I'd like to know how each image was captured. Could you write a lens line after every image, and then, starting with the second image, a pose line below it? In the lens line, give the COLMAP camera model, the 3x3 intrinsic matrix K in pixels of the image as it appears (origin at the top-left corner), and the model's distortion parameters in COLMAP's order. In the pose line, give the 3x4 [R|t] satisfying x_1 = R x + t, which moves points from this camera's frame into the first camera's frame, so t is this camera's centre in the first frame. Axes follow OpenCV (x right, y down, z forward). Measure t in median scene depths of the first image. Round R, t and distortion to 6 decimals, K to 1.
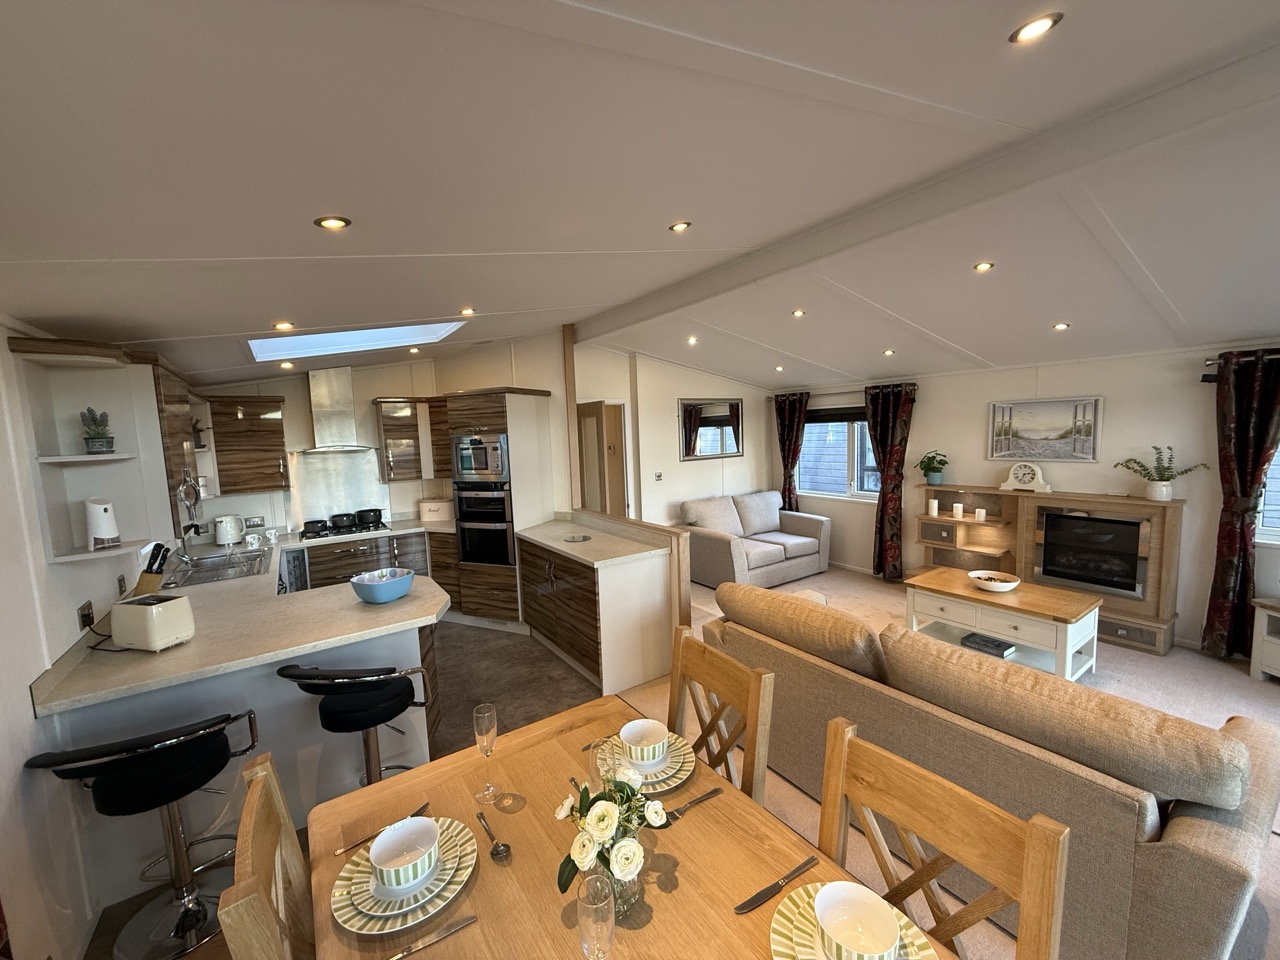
lens RADIAL K [[508.7, 0, 640.0], [0, 508.7, 480.0], [0, 0, 1]] dist [0.001730, -0.000256]
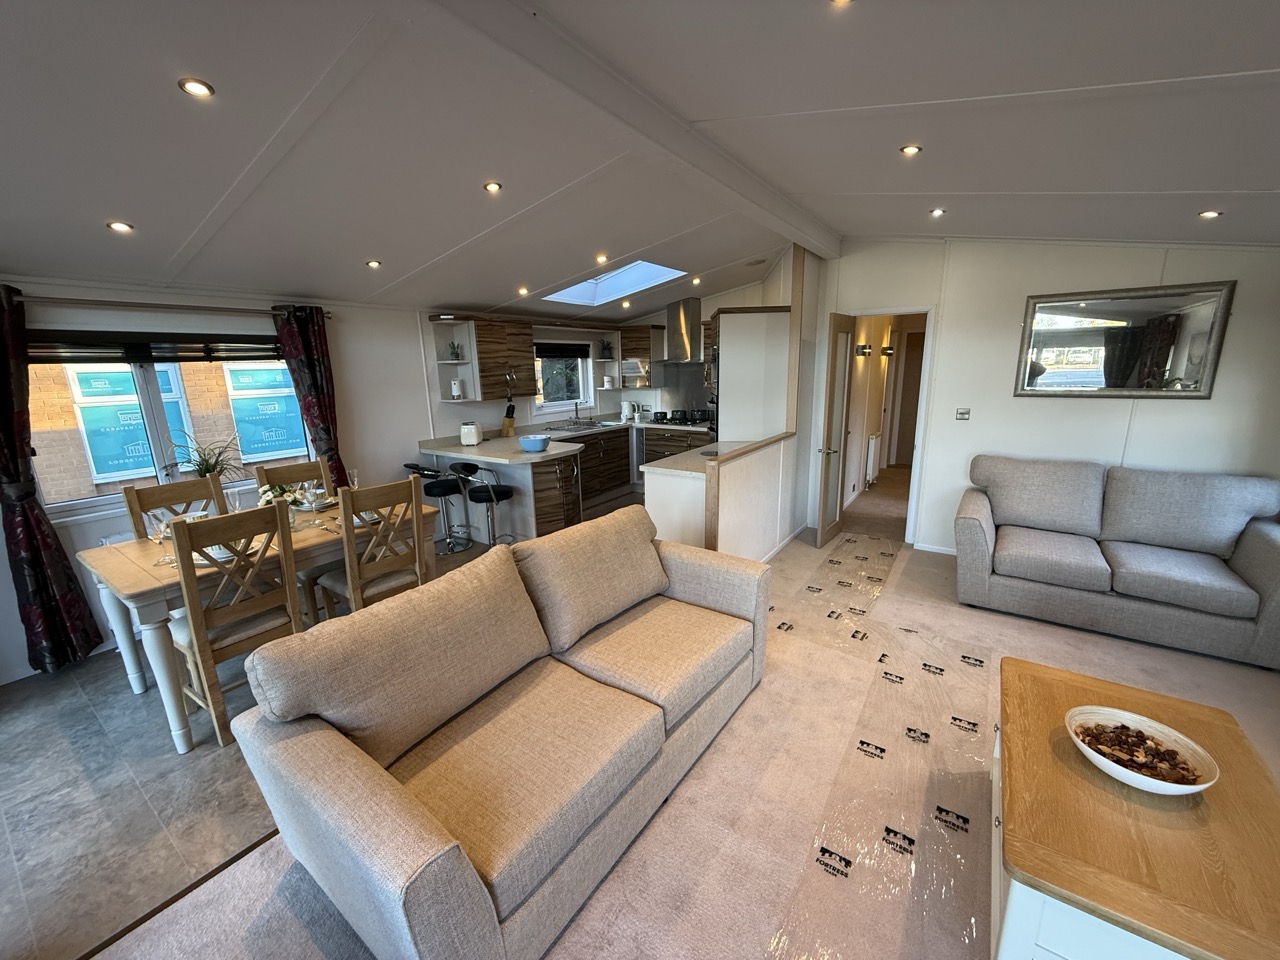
lens RADIAL K [[508.7, 0, 640.0], [0, 508.7, 480.0], [0, 0, 1]] dist [0.001730, -0.000256]
pose [[0.347157, 0.238910, -0.906865, 0.878983], [-0.080493, 0.971028, 0.225000, -0.064897], [0.934346, -0.005114, 0.356330, 0.515773]]
